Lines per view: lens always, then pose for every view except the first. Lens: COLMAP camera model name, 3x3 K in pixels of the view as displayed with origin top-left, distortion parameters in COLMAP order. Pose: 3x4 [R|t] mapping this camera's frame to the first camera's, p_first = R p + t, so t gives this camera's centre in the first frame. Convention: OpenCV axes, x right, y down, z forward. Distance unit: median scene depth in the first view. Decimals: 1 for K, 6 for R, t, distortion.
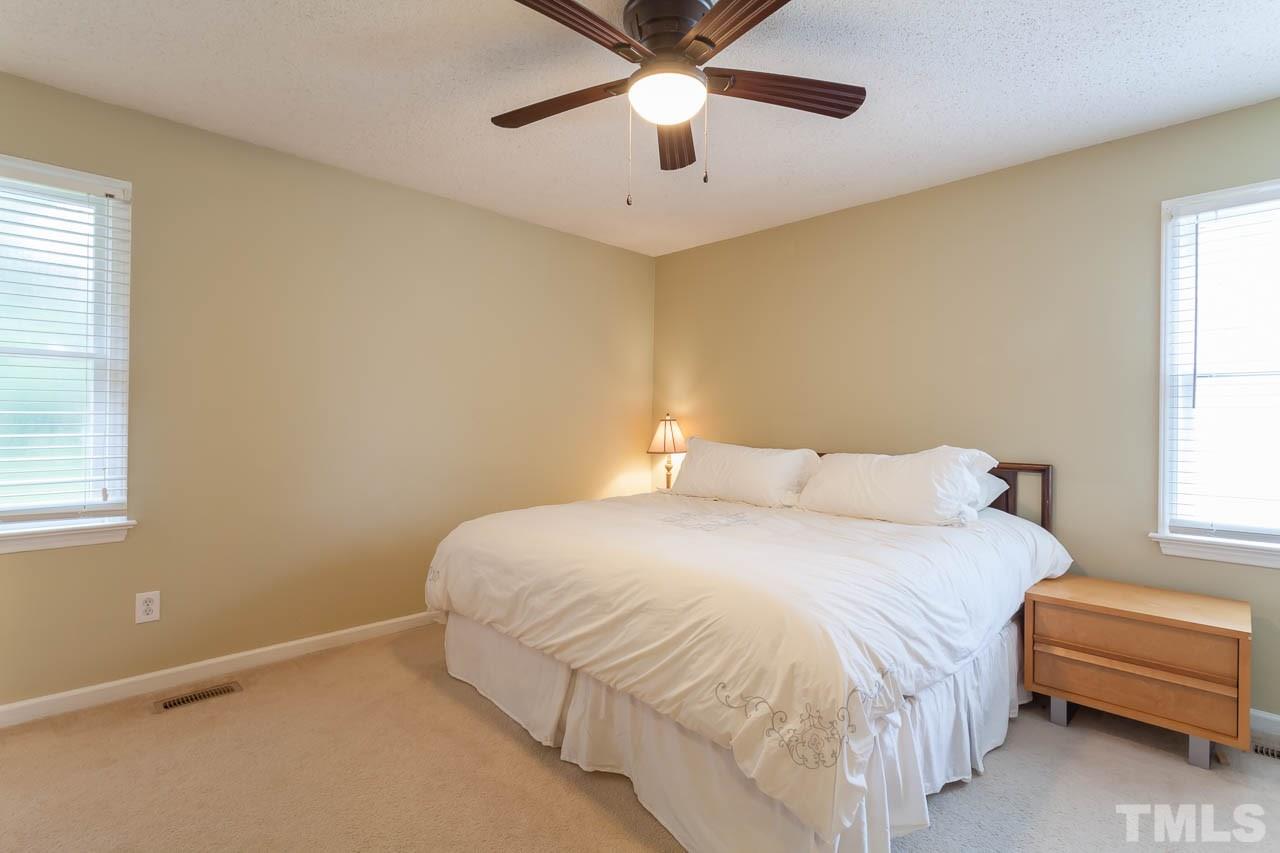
lens RADIAL K [[611.4, 0, 633.3], [0, 611.4, 429.9], [0, 0, 1]] dist [-0.000854, 0.000380]
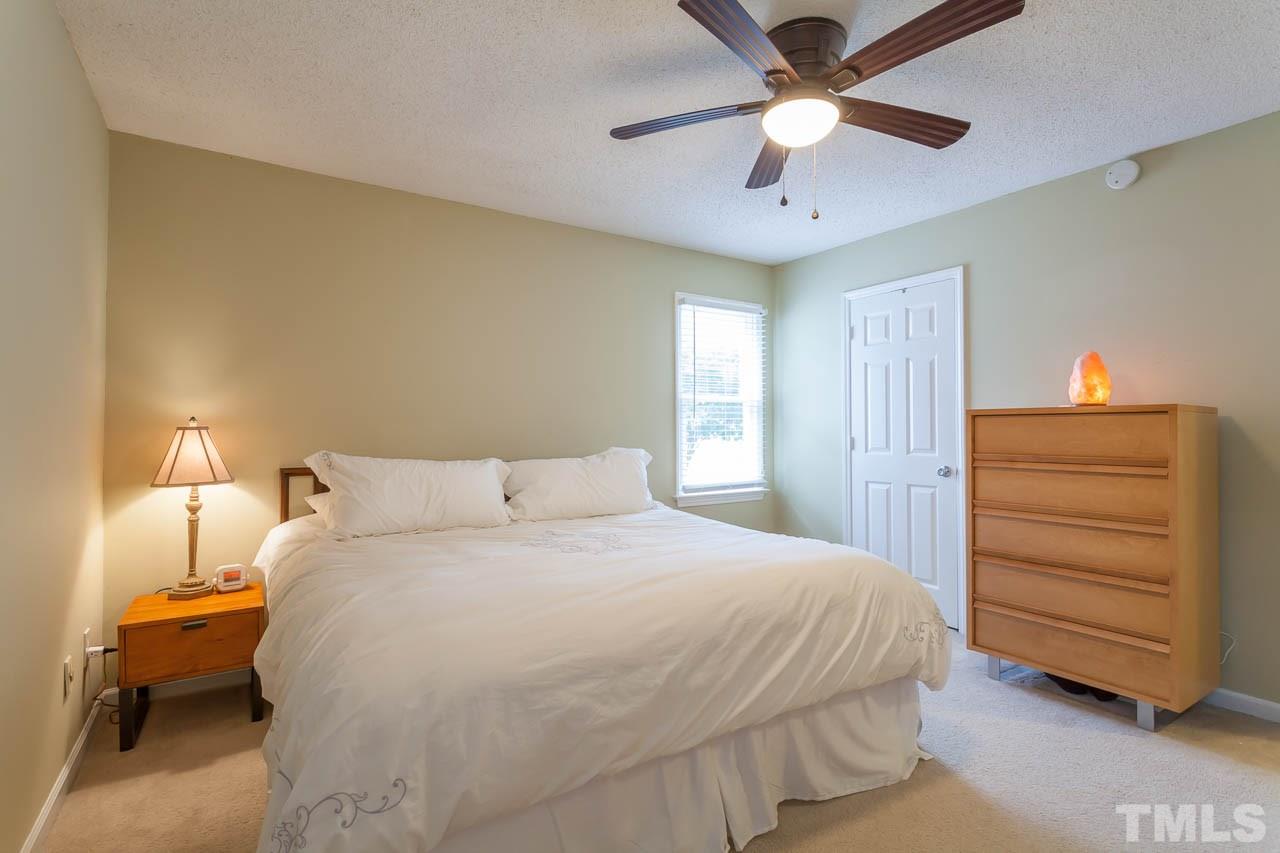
lens RADIAL K [[611.4, 0, 633.3], [0, 611.4, 429.9], [0, 0, 1]] dist [-0.000854, 0.000380]
pose [[0.188858, -0.010714, 0.981946, -0.811954], [0.018881, 0.999795, 0.007277, -0.018971], [-0.981823, 0.017166, 0.189021, 0.857583]]
